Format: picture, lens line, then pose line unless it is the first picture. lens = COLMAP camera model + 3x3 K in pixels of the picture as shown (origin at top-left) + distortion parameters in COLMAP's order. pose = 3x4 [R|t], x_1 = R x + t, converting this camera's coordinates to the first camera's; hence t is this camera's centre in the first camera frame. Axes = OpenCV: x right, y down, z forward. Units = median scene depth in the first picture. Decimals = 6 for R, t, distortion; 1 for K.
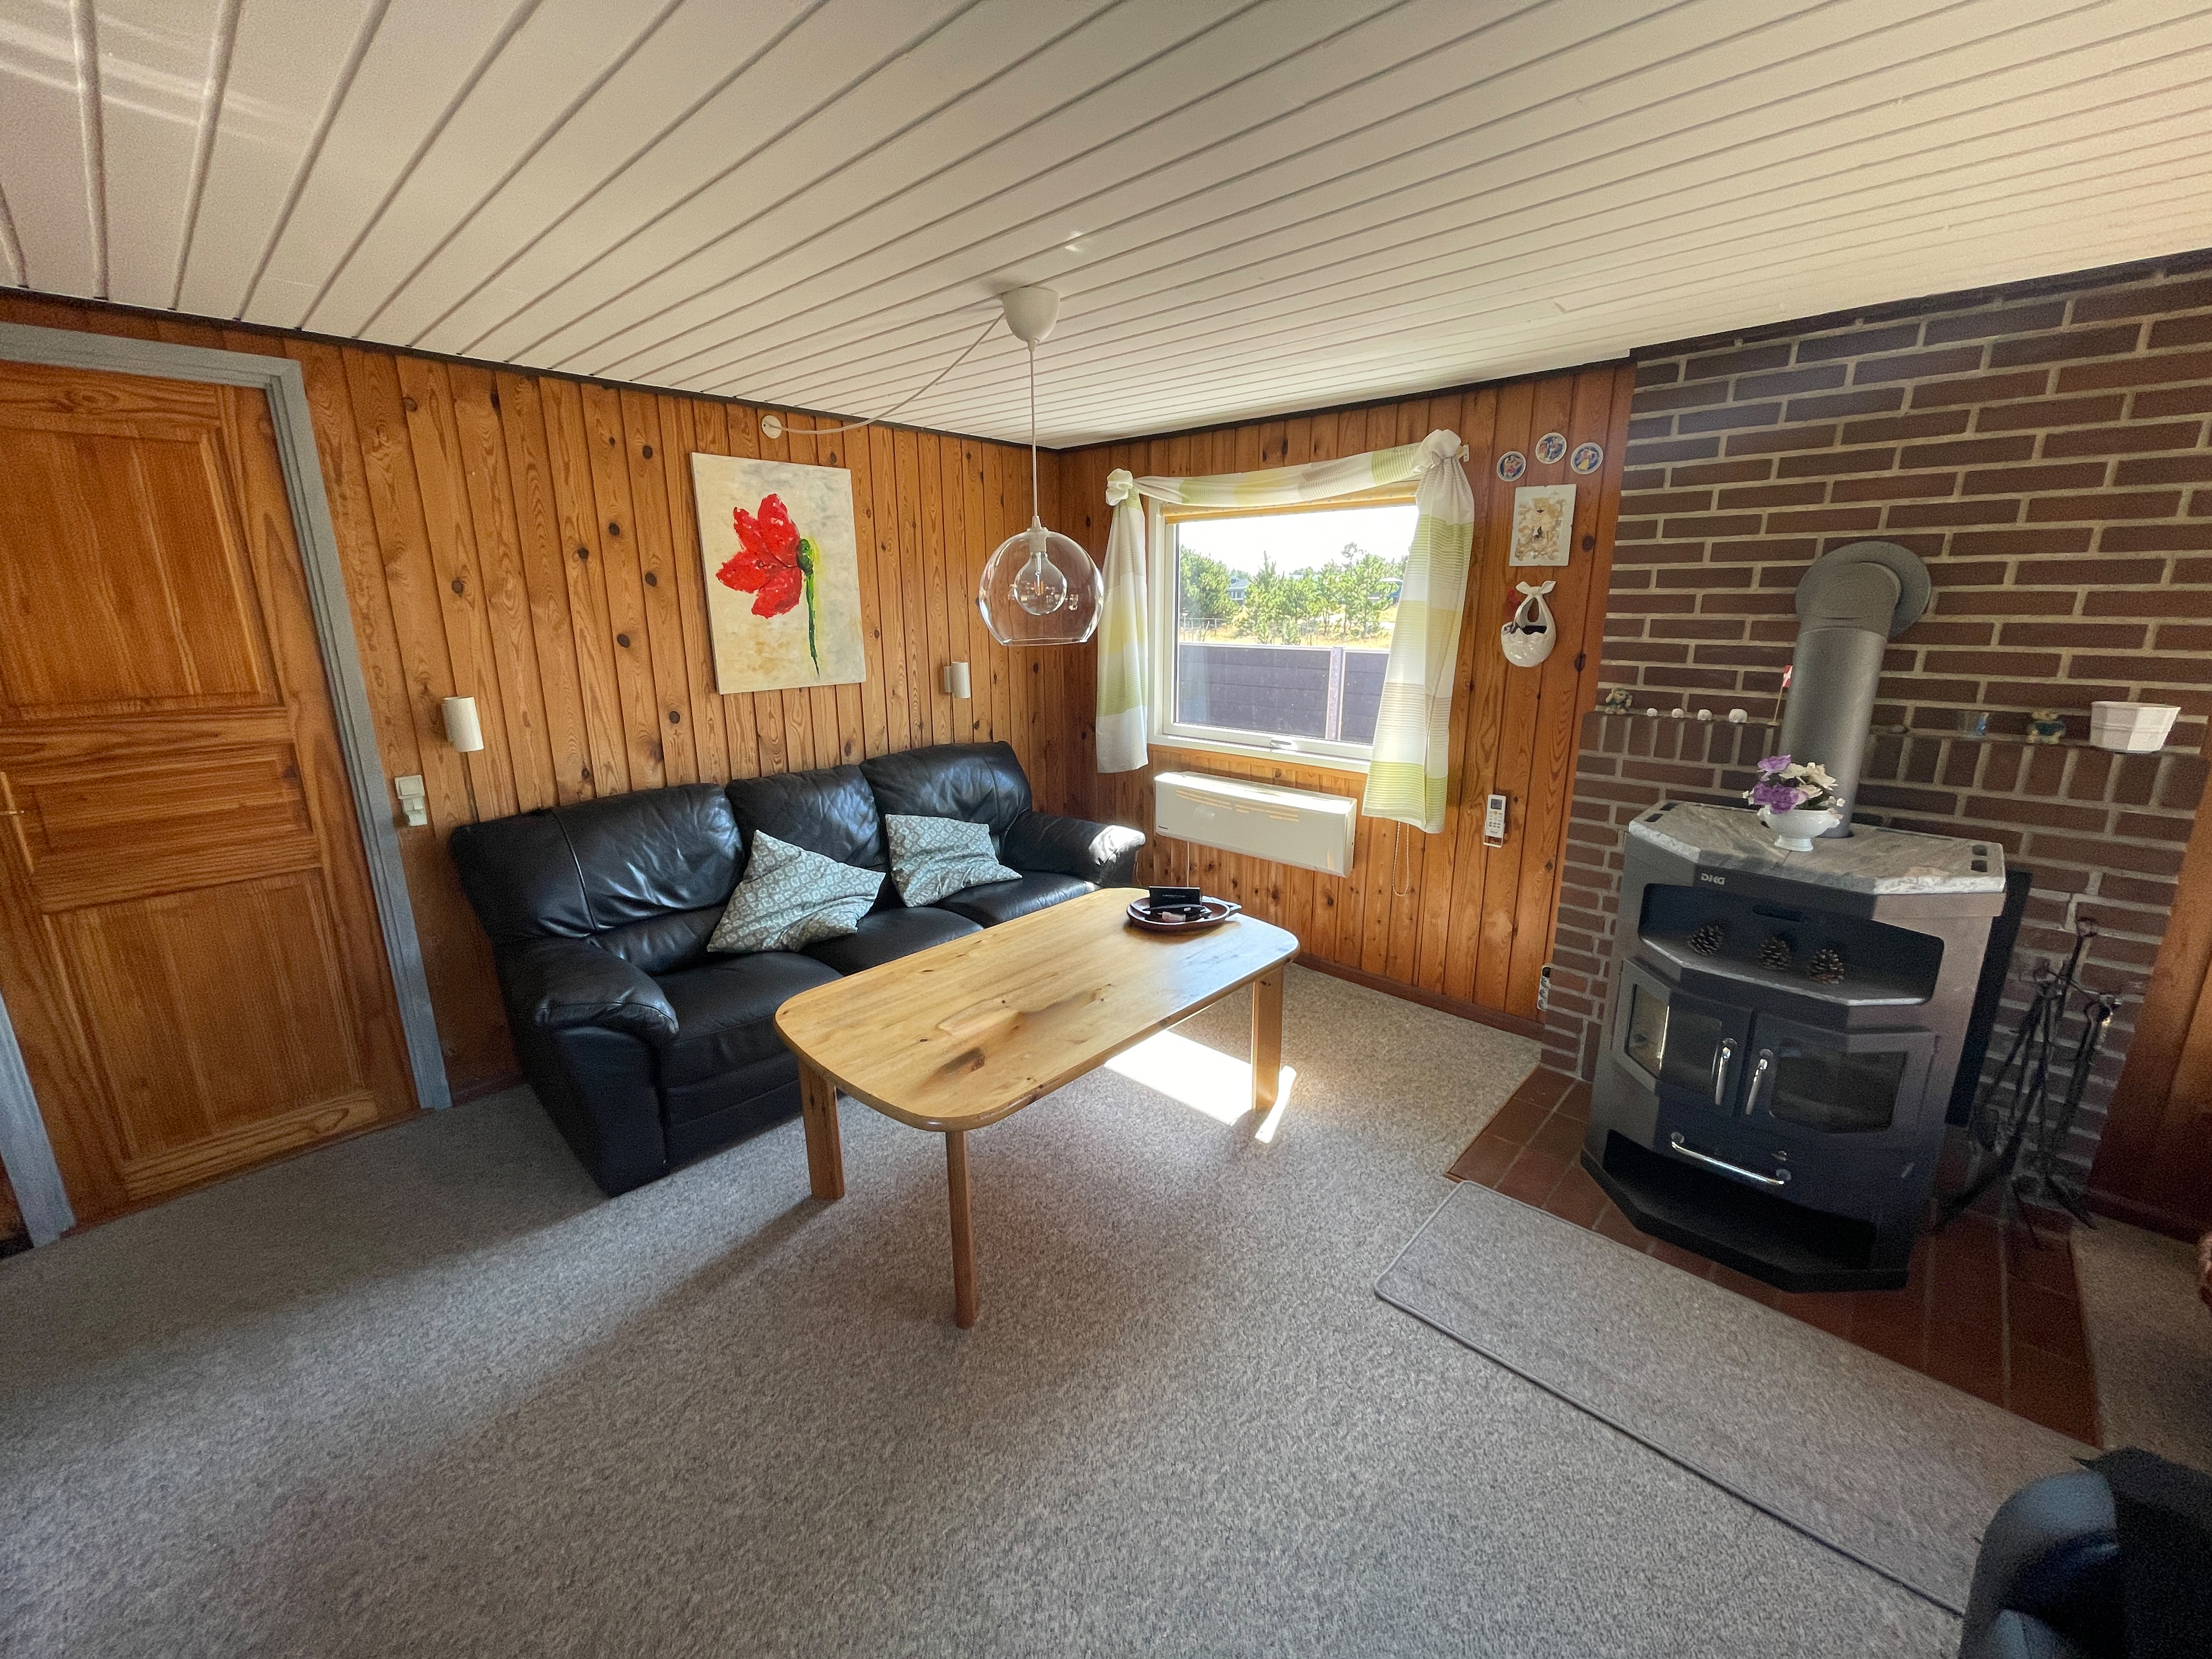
lens RADIAL K [[904.9, 0, 1102.9], [0, 904.9, 816.0], [0, 0, 1]] dist [0.002537, -0.000302]
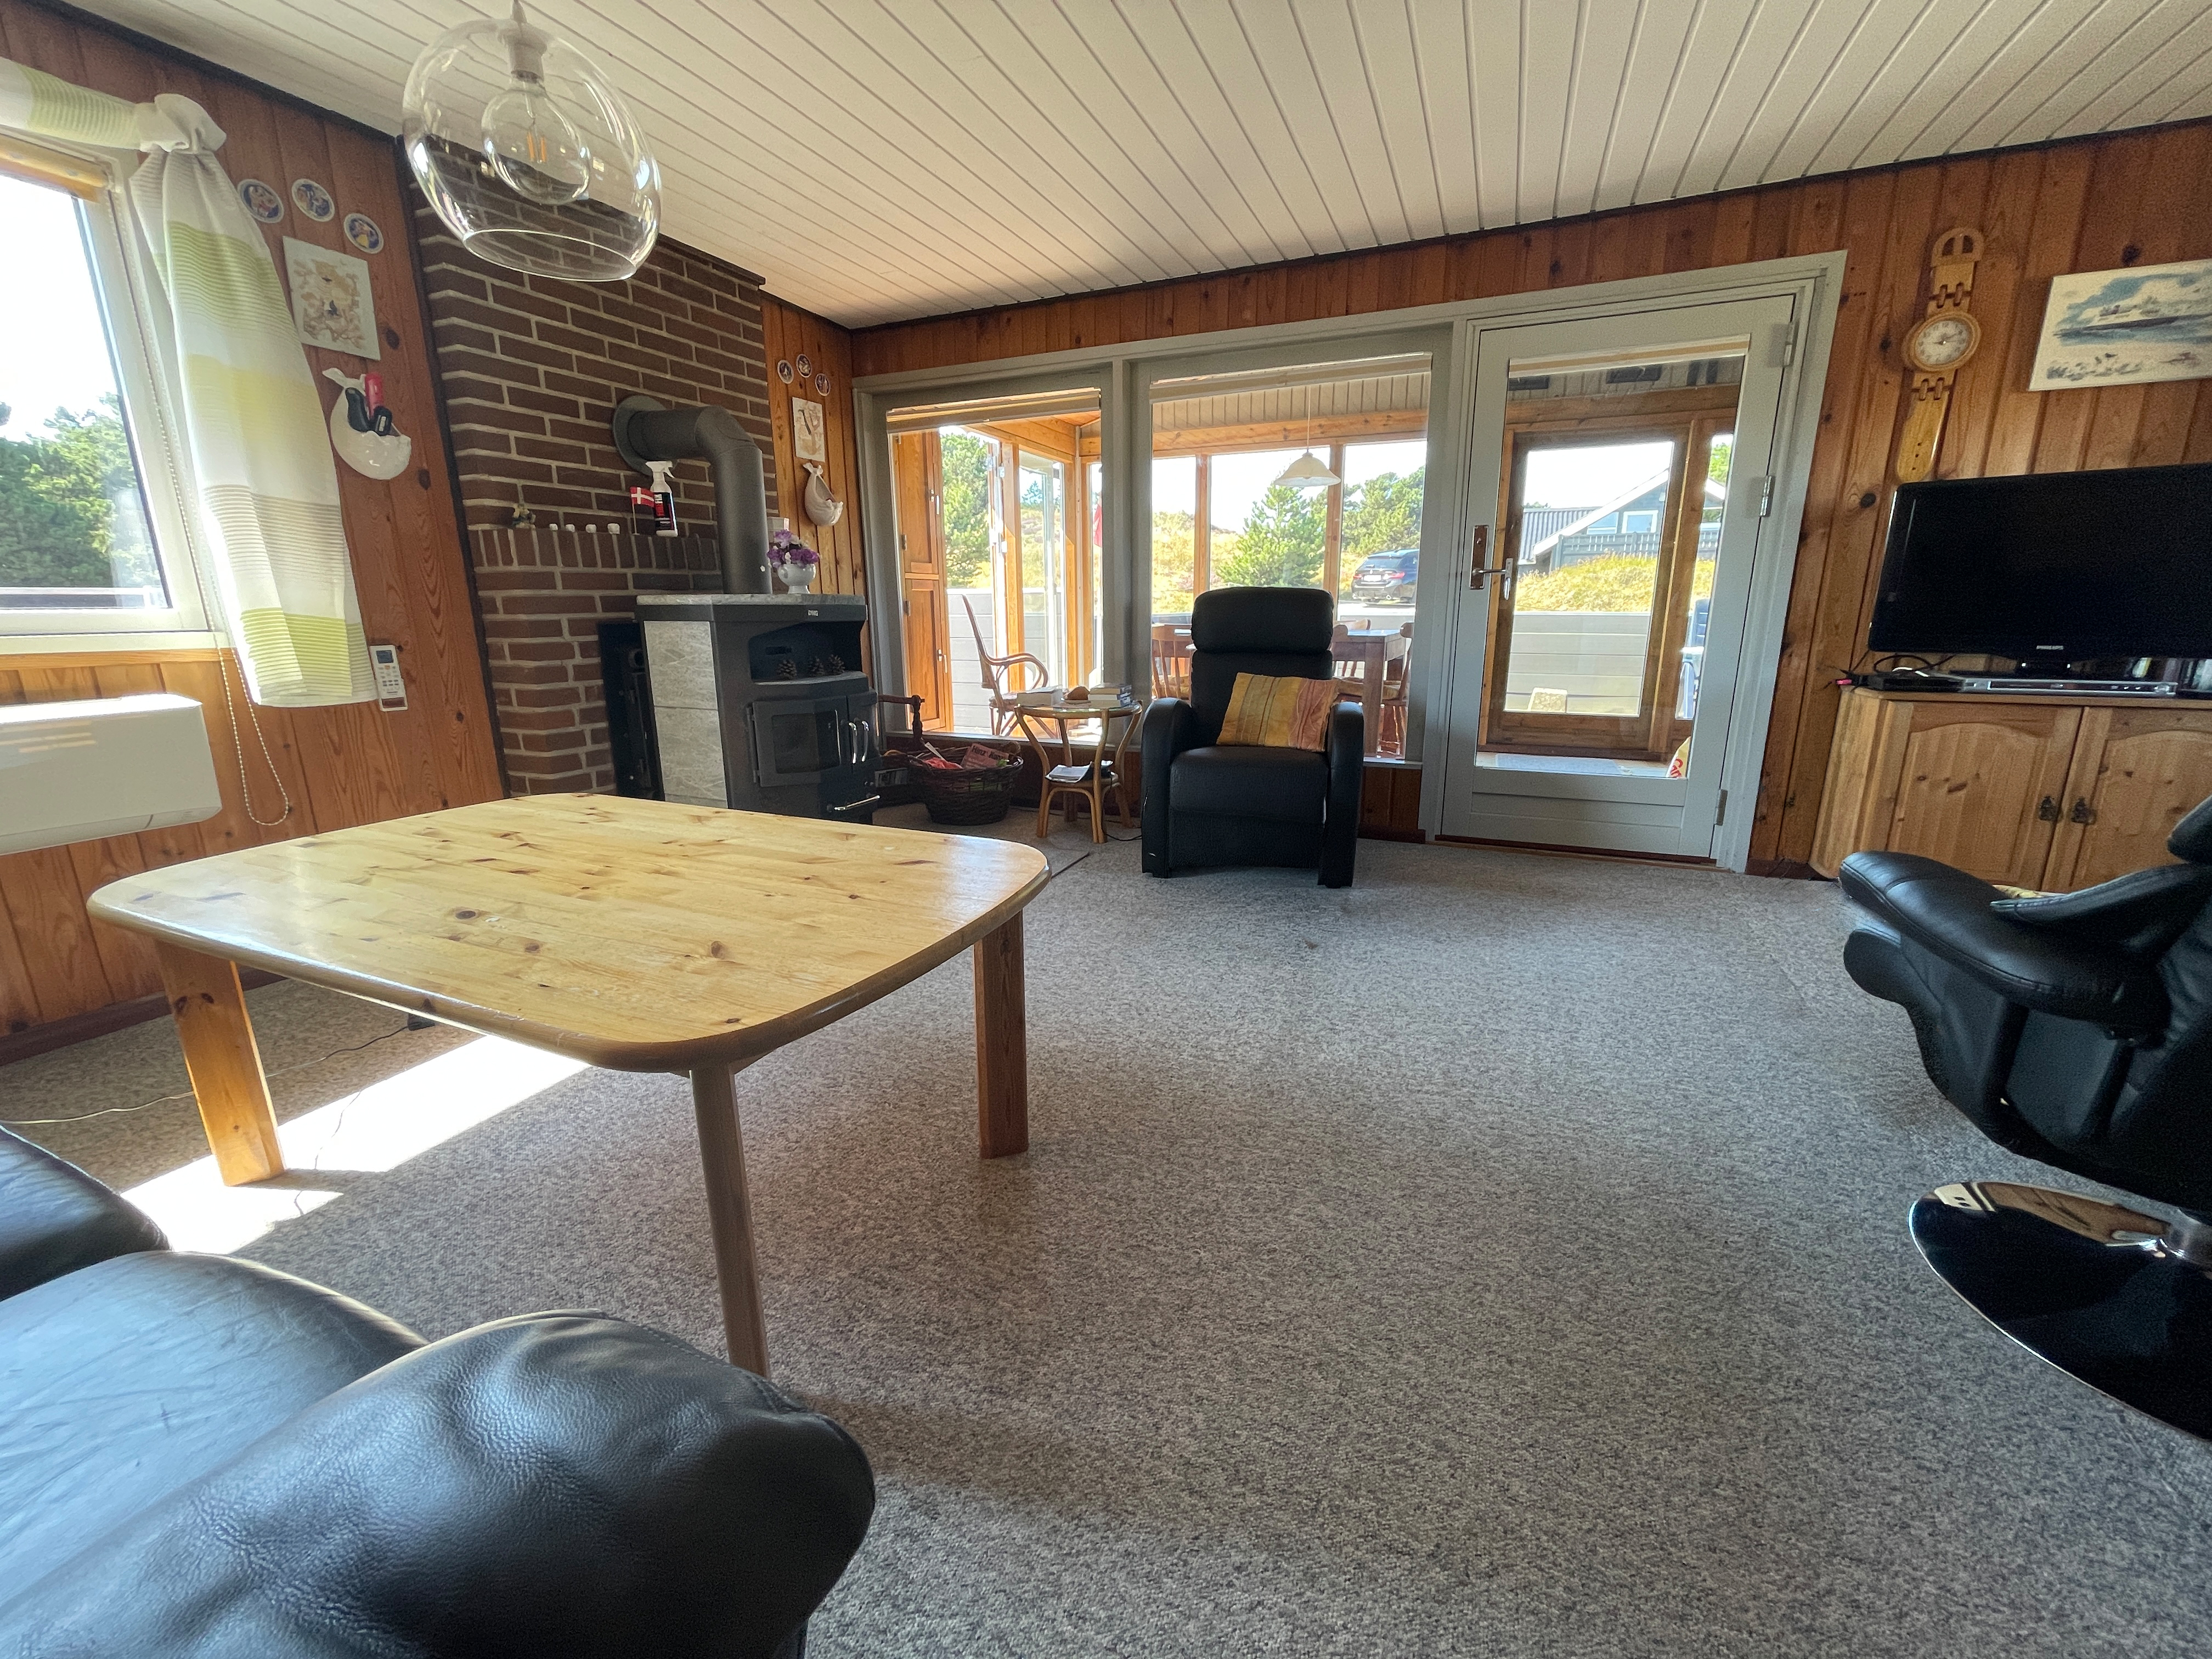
lens RADIAL K [[904.9, 0, 1101.0], [0, 904.9, 824.4], [0, 0, 1]] dist [0.002537, -0.000302]
pose [[-0.343631, -0.208437, 0.915681, -0.666838], [0.237341, 0.924128, 0.299427, 0.042418], [-0.908618, 0.320221, -0.268088, 0.808054]]
